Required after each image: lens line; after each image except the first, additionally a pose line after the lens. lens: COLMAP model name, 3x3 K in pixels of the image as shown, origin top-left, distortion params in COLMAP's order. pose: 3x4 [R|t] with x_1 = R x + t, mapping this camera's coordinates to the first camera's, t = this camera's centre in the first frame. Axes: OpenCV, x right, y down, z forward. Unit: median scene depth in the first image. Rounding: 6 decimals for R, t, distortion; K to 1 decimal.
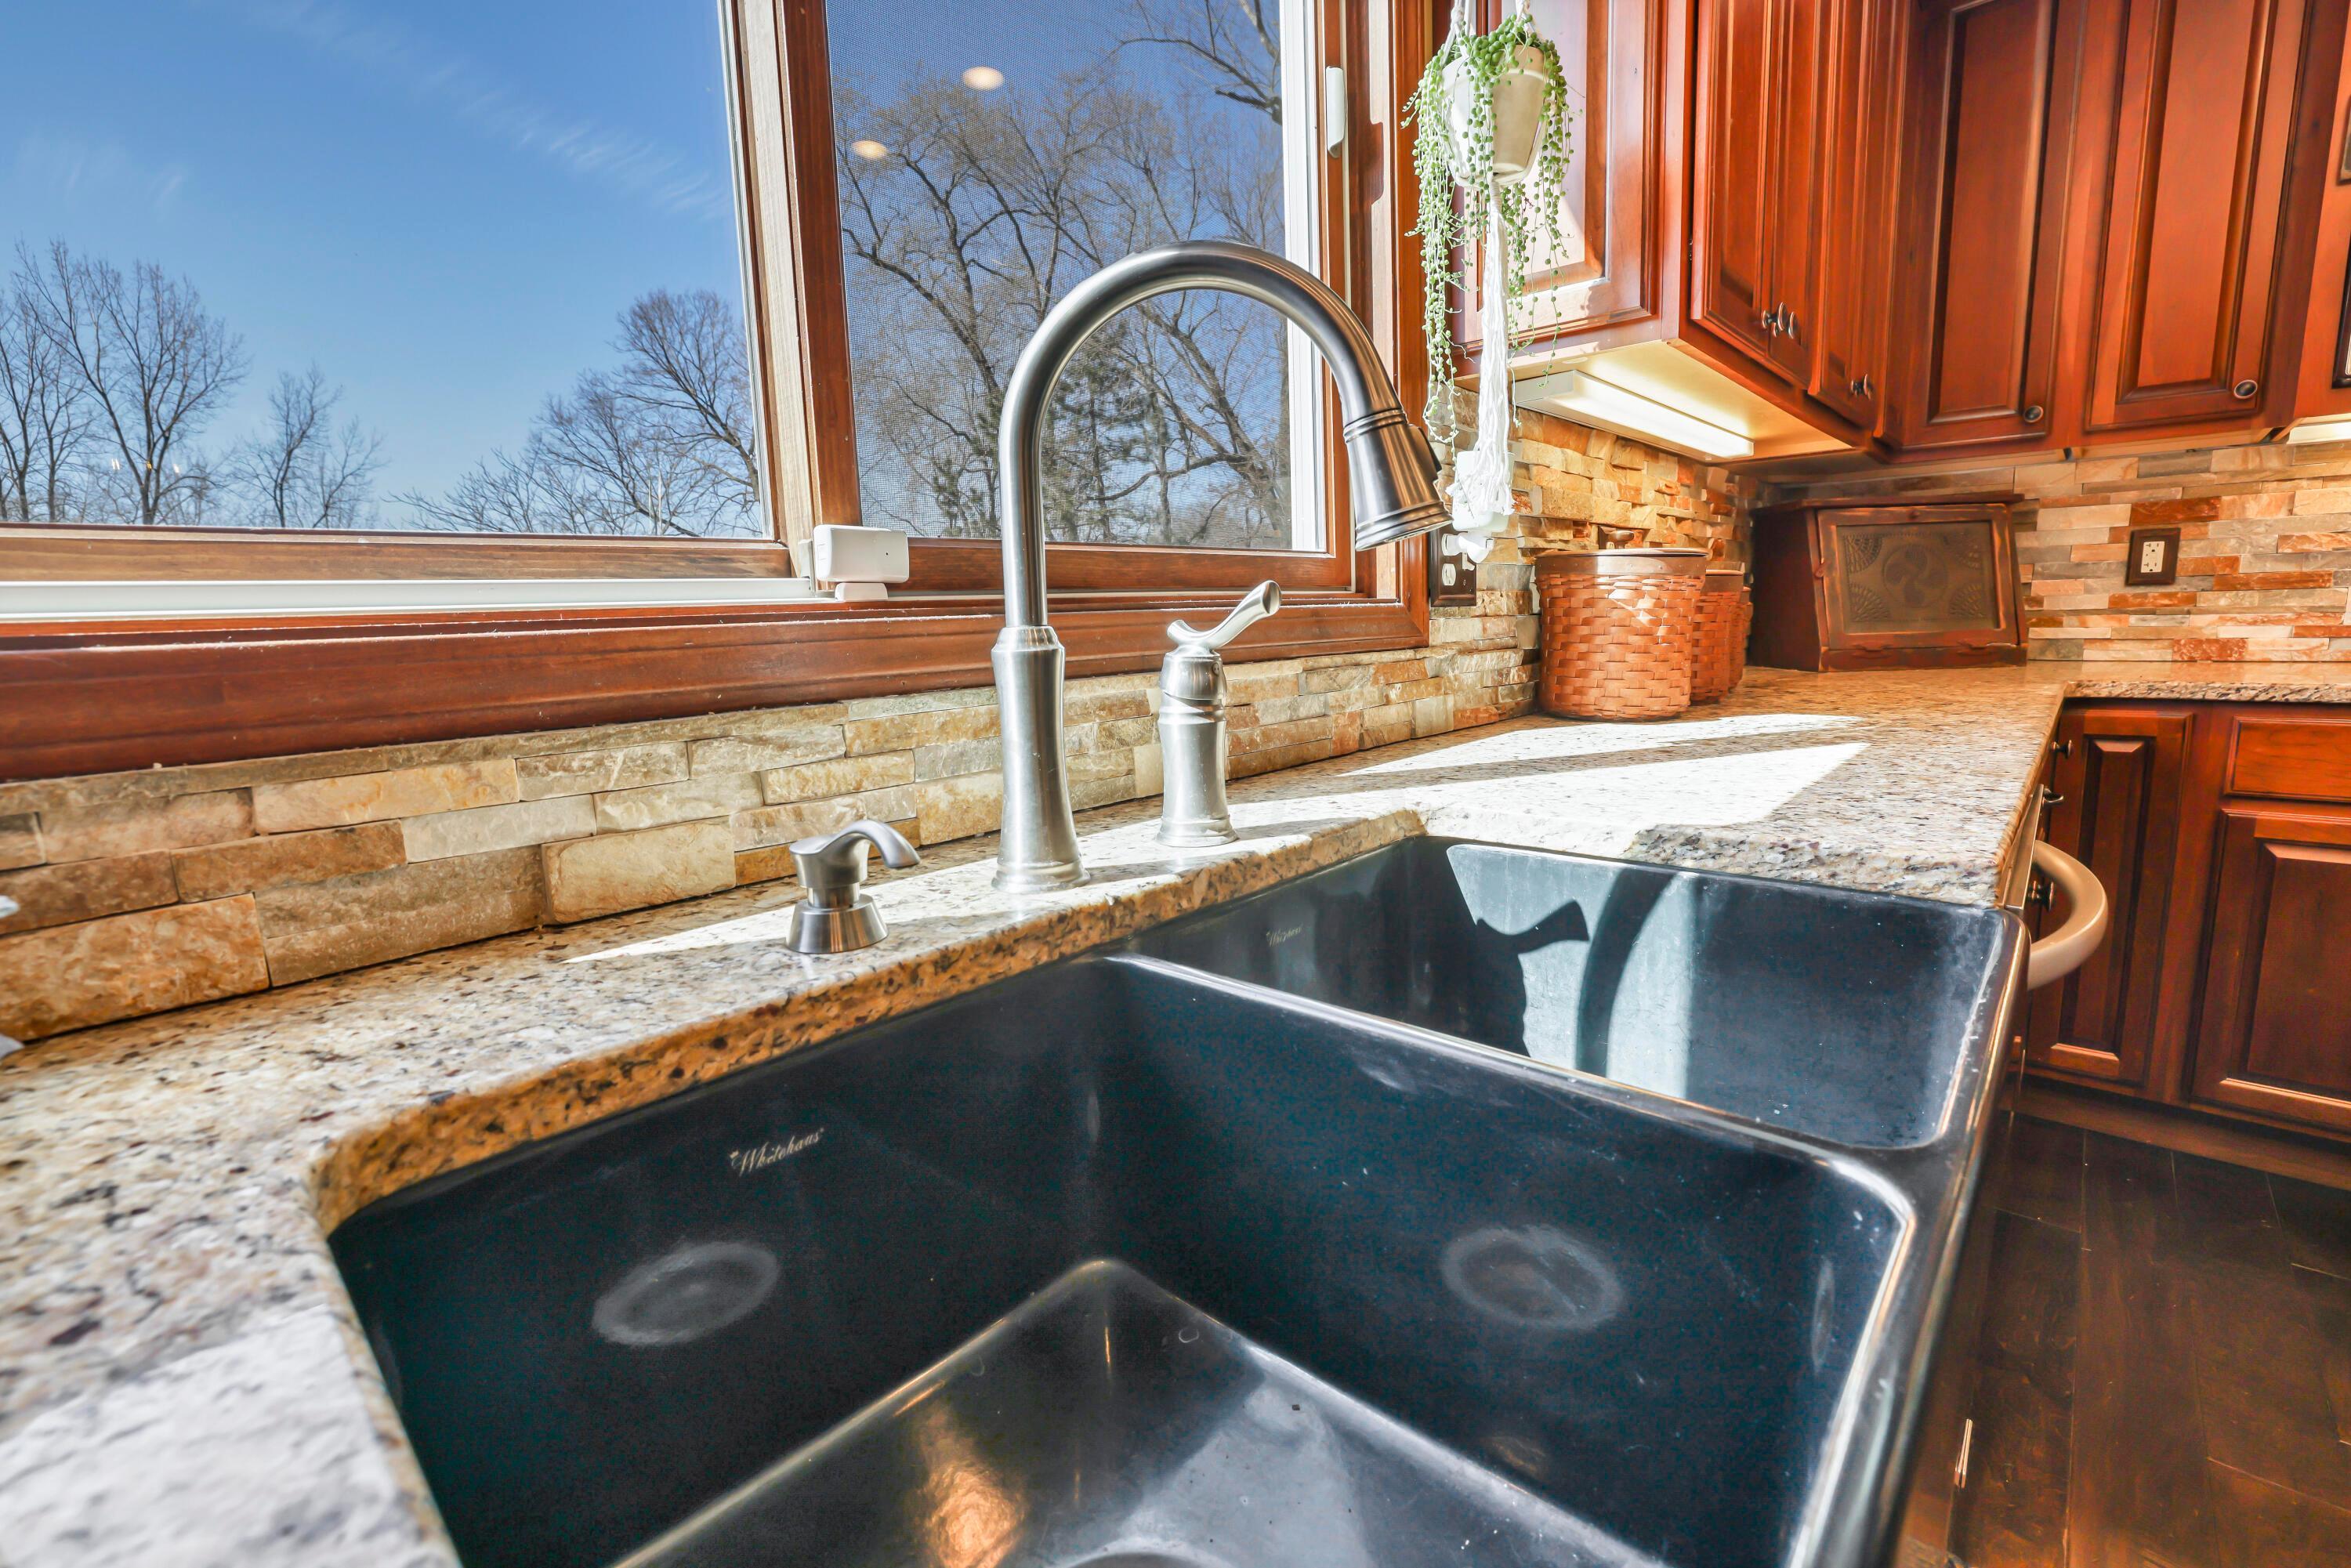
lens RADIAL K [[1030.7, 0, 1176.3], [0, 1030.7, 774.6], [0, 0, 1]] dist [-0.014990, -0.000019]
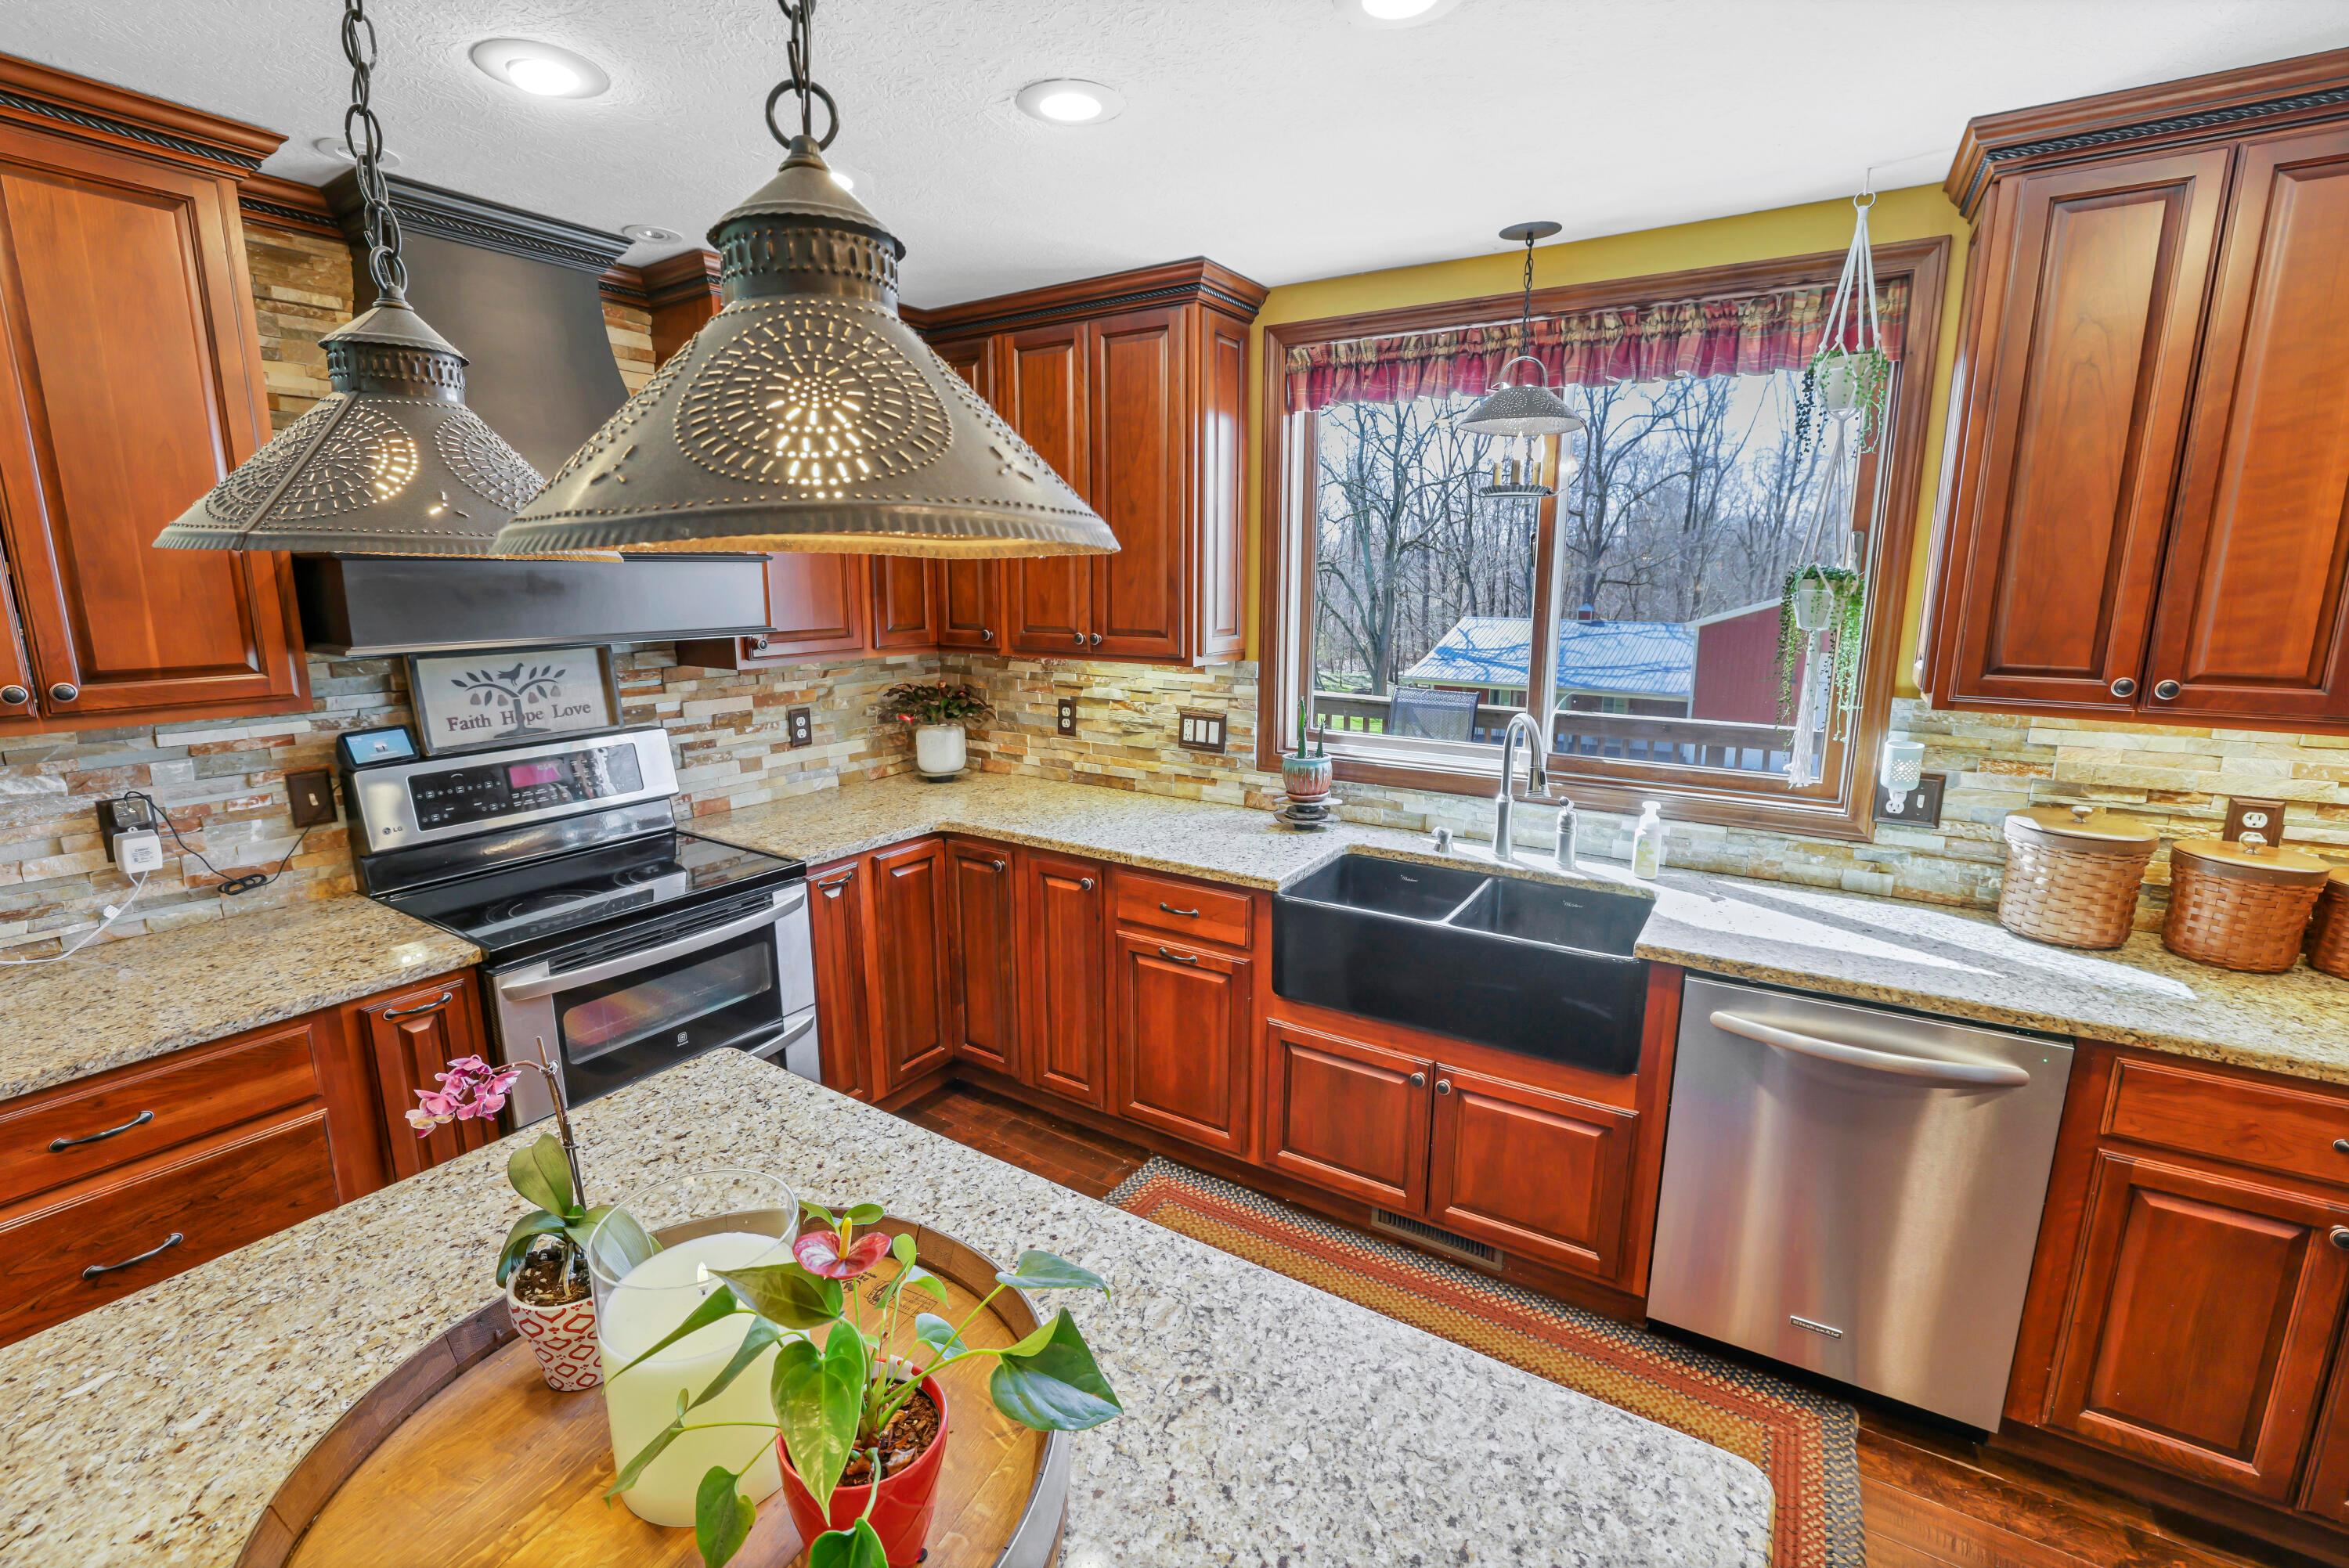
lens RADIAL K [[1029.7, 0, 1175.3], [0, 1029.7, 774.6], [0, 0, 1]] dist [-0.014990, -0.000019]
pose [[0.179348, 0.223302, -0.958108, 2.620902], [-0.162108, 0.967294, 0.195098, -0.603350], [0.970338, 0.120327, 0.209682, -0.825774]]
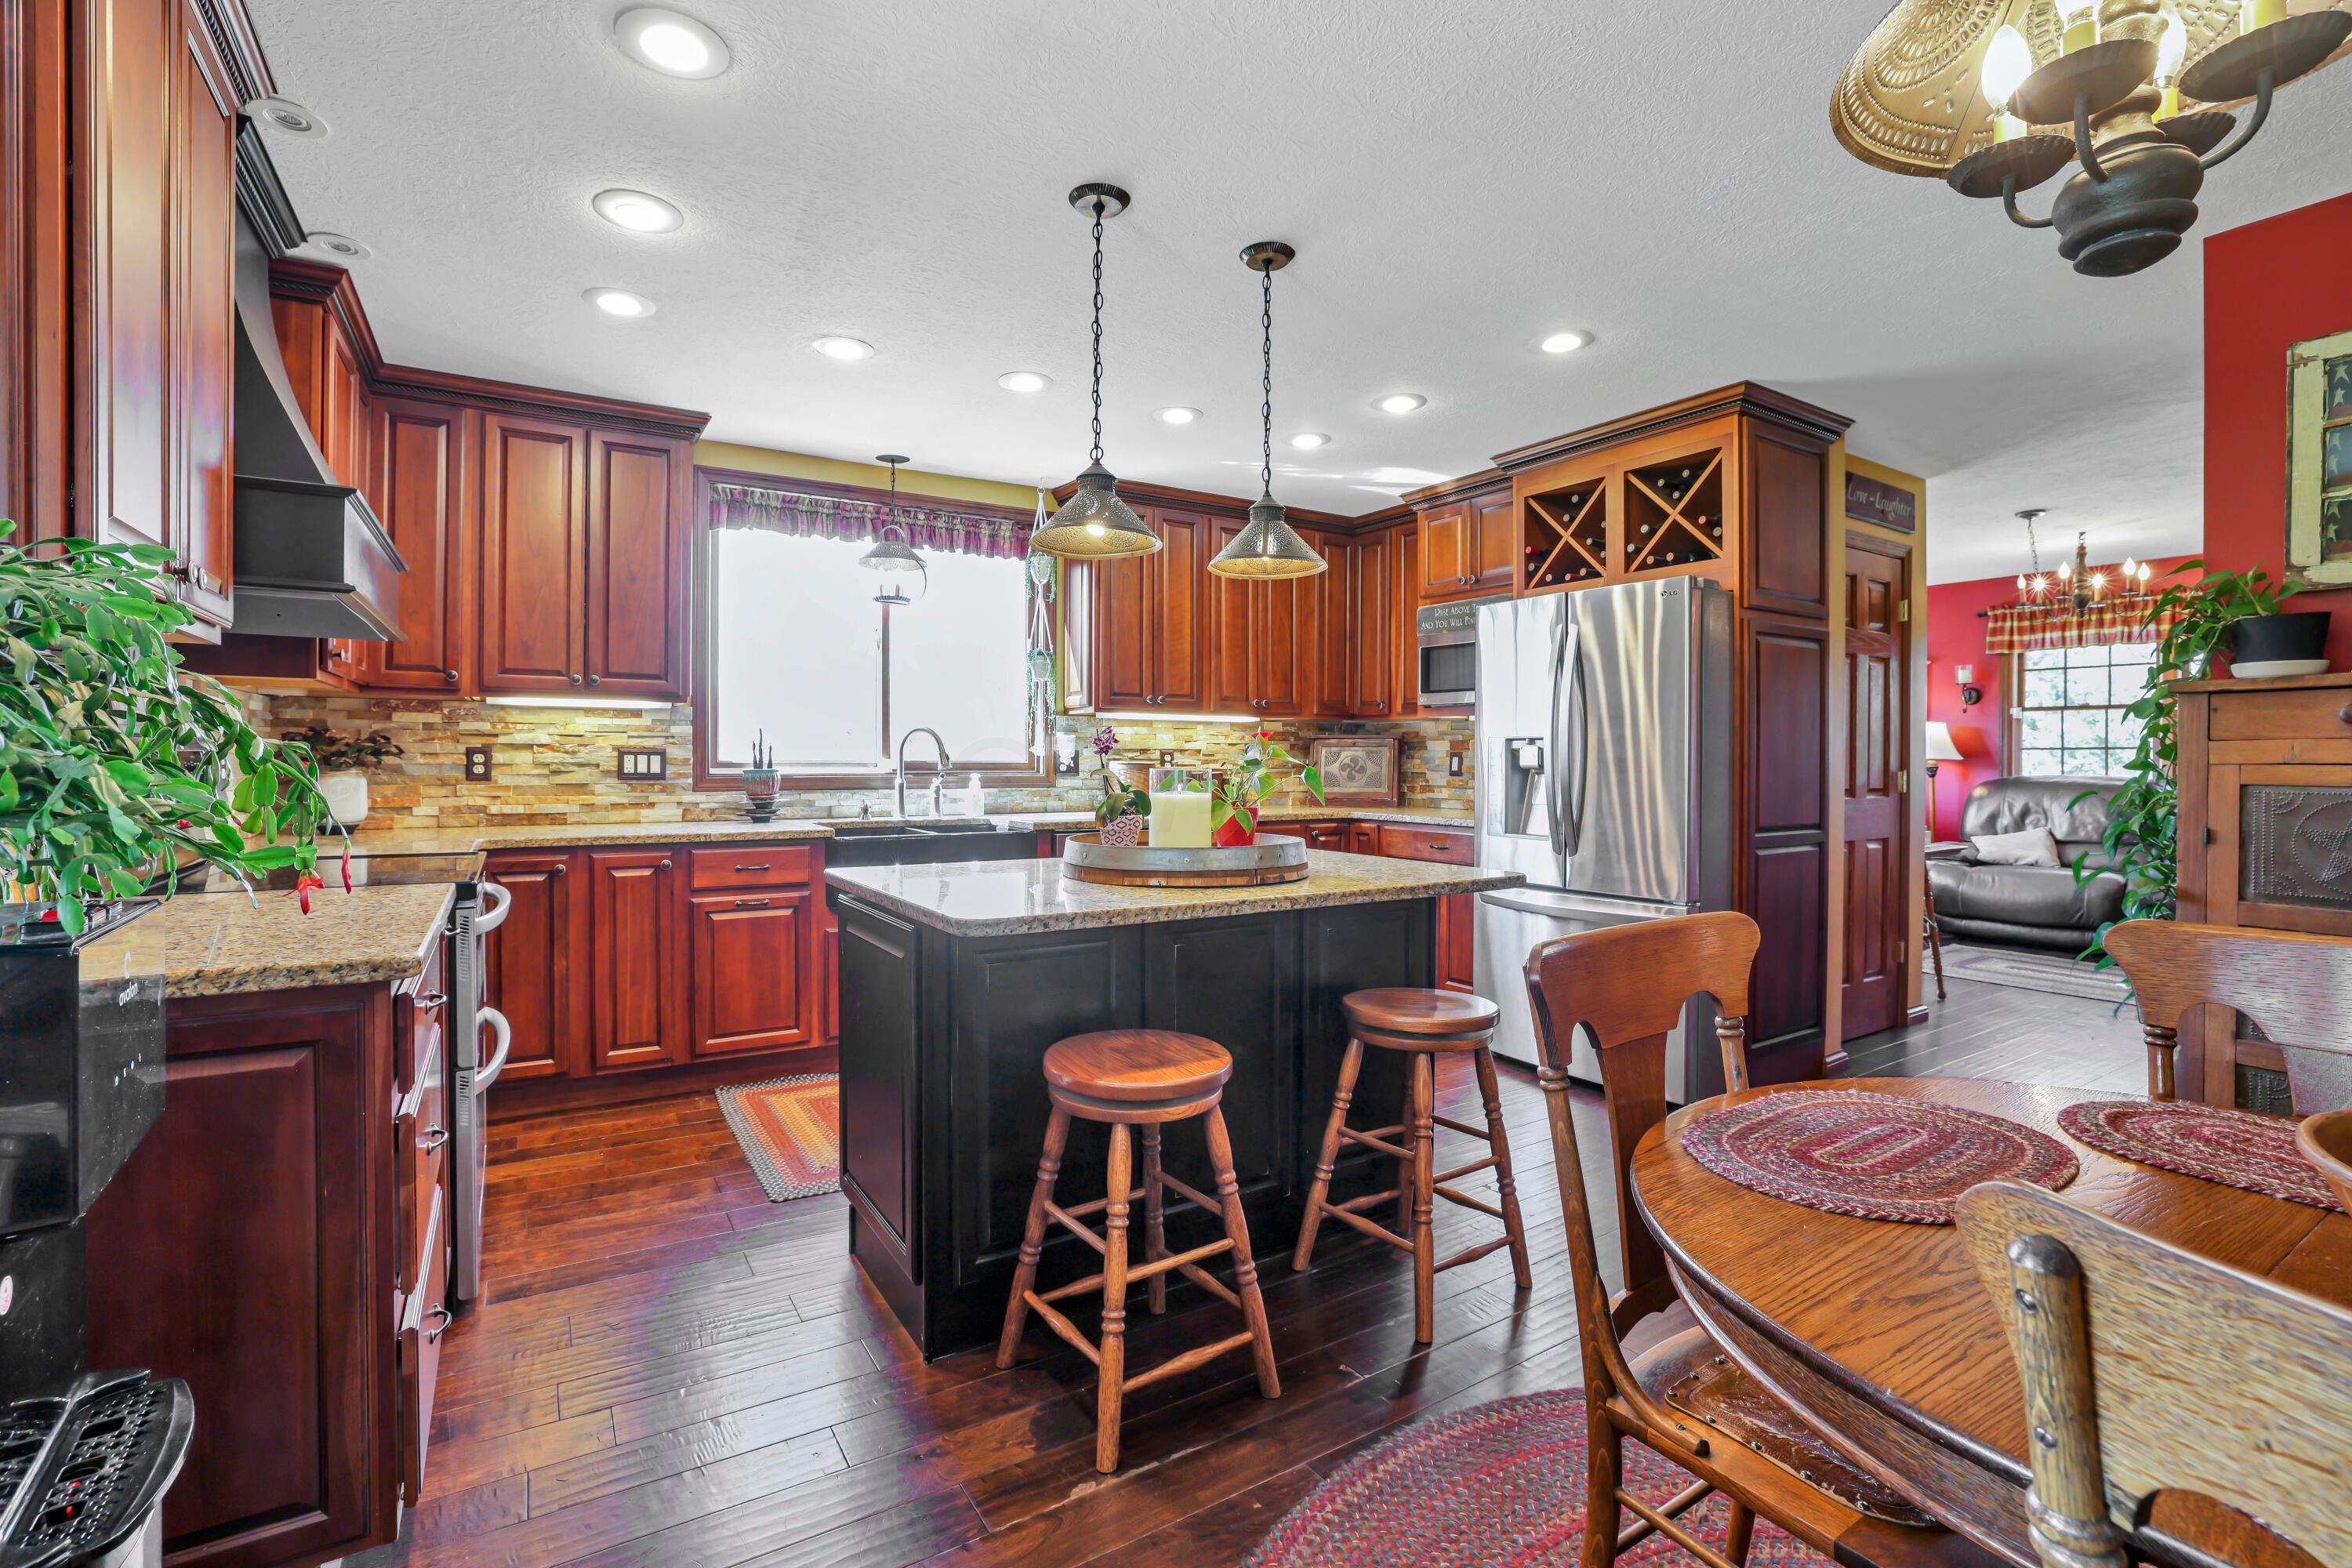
lens RADIAL K [[1022.3, 0, 1142.4], [0, 1022.3, 788.2], [0, 0, 1]] dist [-0.002141, -0.000072]
pose [[0.954218, 0.044670, -0.295759, 2.507949], [-0.079264, 0.991199, -0.106024, 0.372617], [0.288420, 0.124613, 0.949361, -3.647124]]
